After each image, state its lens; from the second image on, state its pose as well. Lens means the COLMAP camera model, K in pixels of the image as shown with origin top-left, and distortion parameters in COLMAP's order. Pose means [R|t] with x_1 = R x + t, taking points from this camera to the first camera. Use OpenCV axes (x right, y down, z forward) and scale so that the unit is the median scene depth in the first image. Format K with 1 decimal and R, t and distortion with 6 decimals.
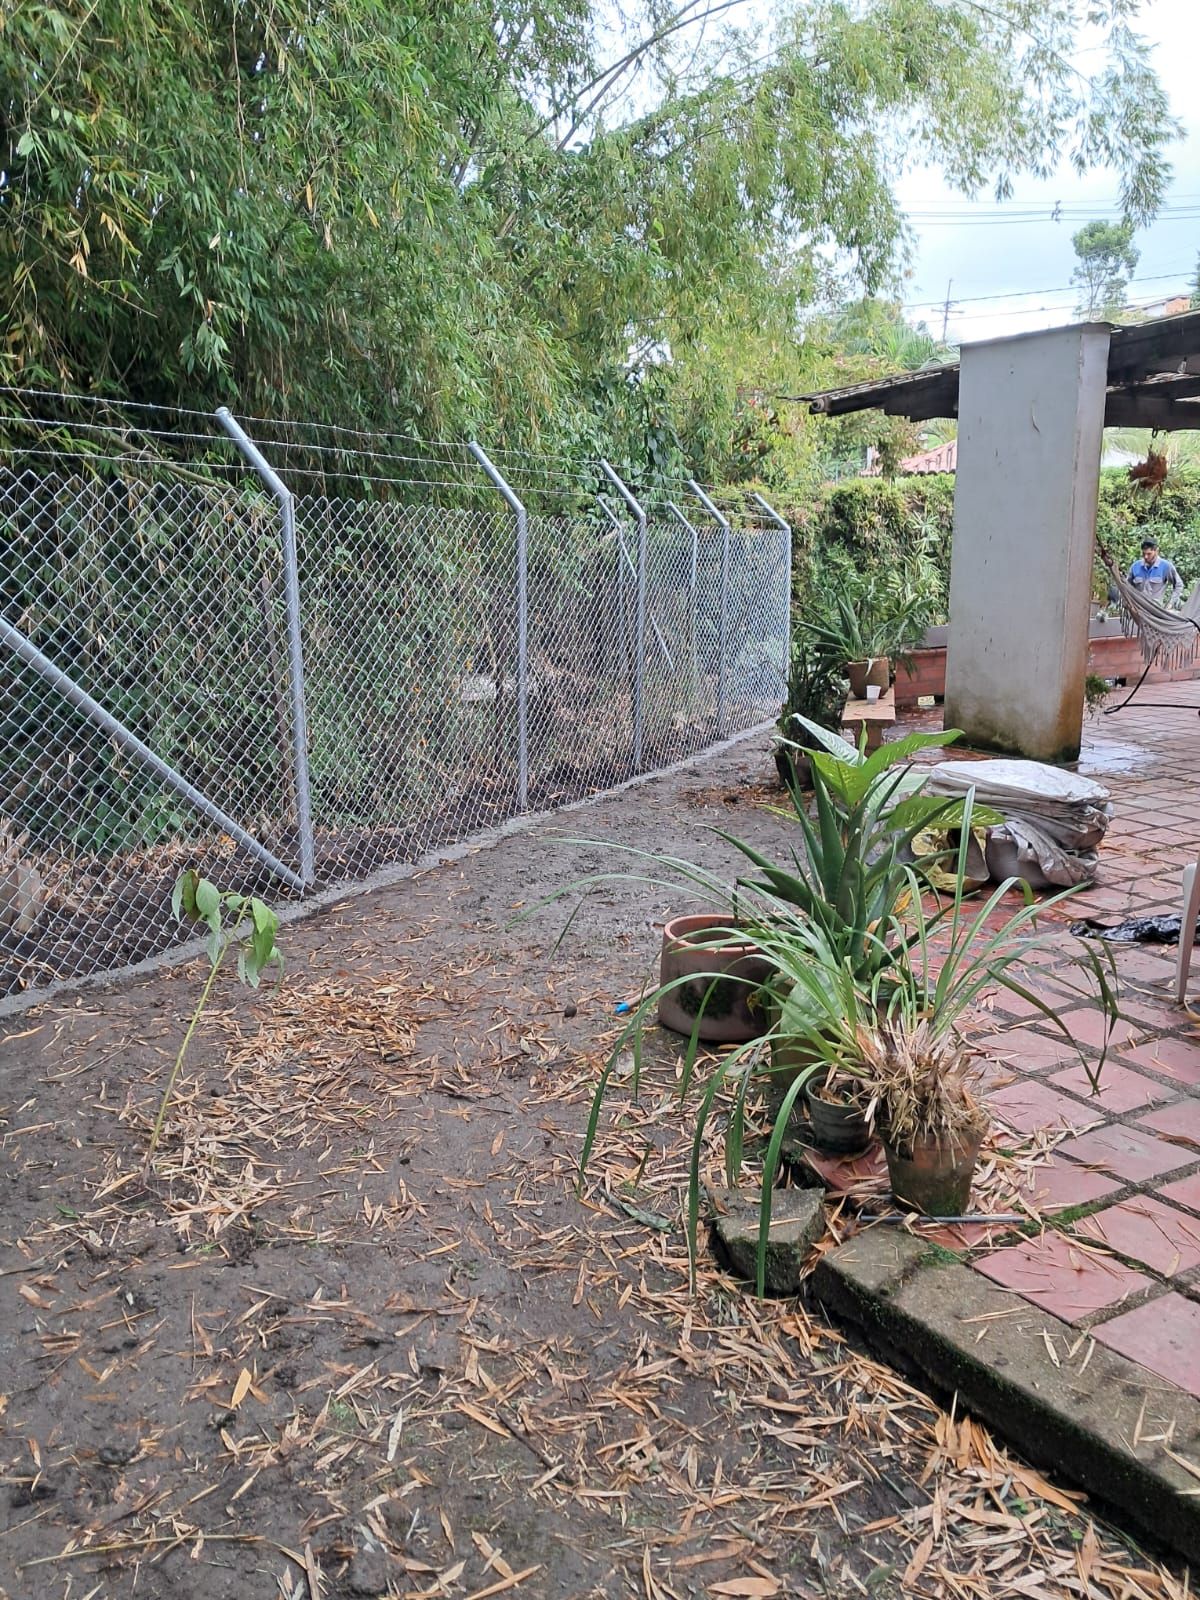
lens RADIAL K [[1281.8, 0, 600.0], [0, 1281.8, 800.0], [0, 0, 1]] dist [0.001035, -0.040415]
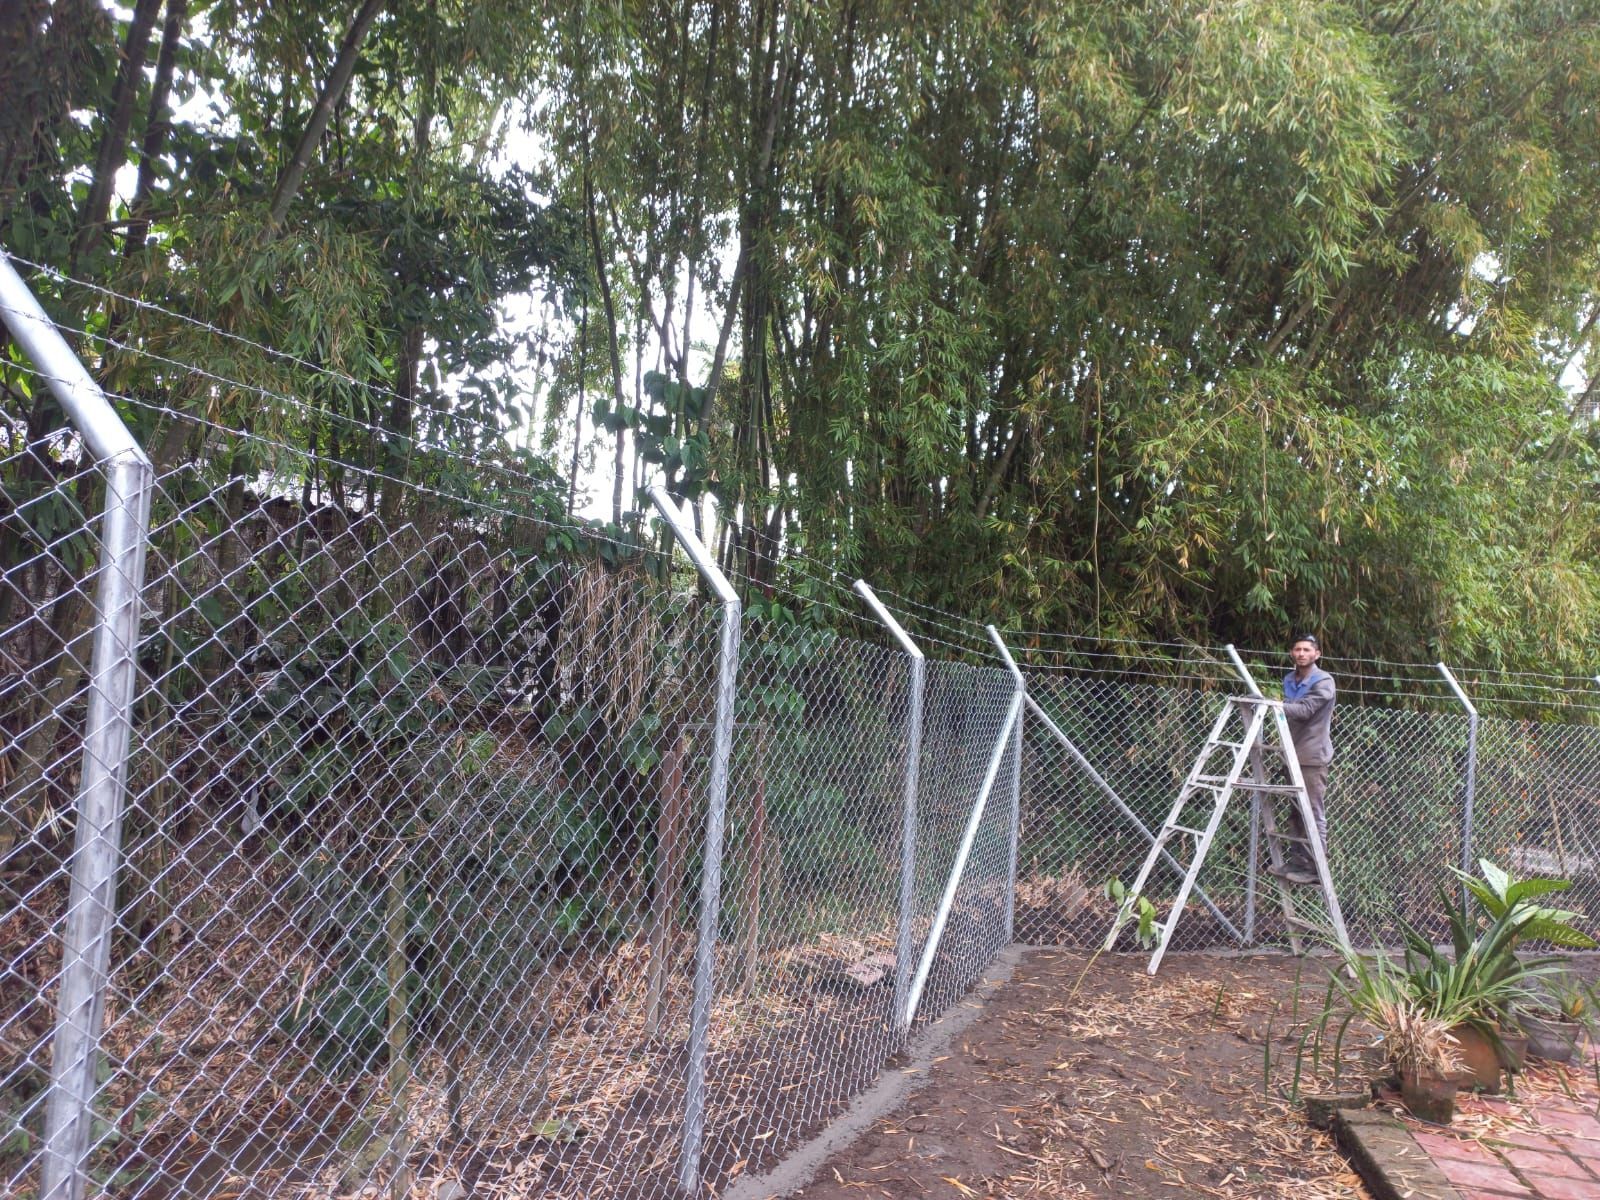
lens RADIAL K [[1281.8, 0, 800.0], [0, 1281.8, 600.0], [0, 0, 1]] dist [0.001035, -0.040415]
pose [[0.721488, 0.027936, -0.691863, 0.578772], [-0.212563, 0.959876, -0.182907, 0.087006], [0.658993, 0.279030, 0.698477, -0.728925]]
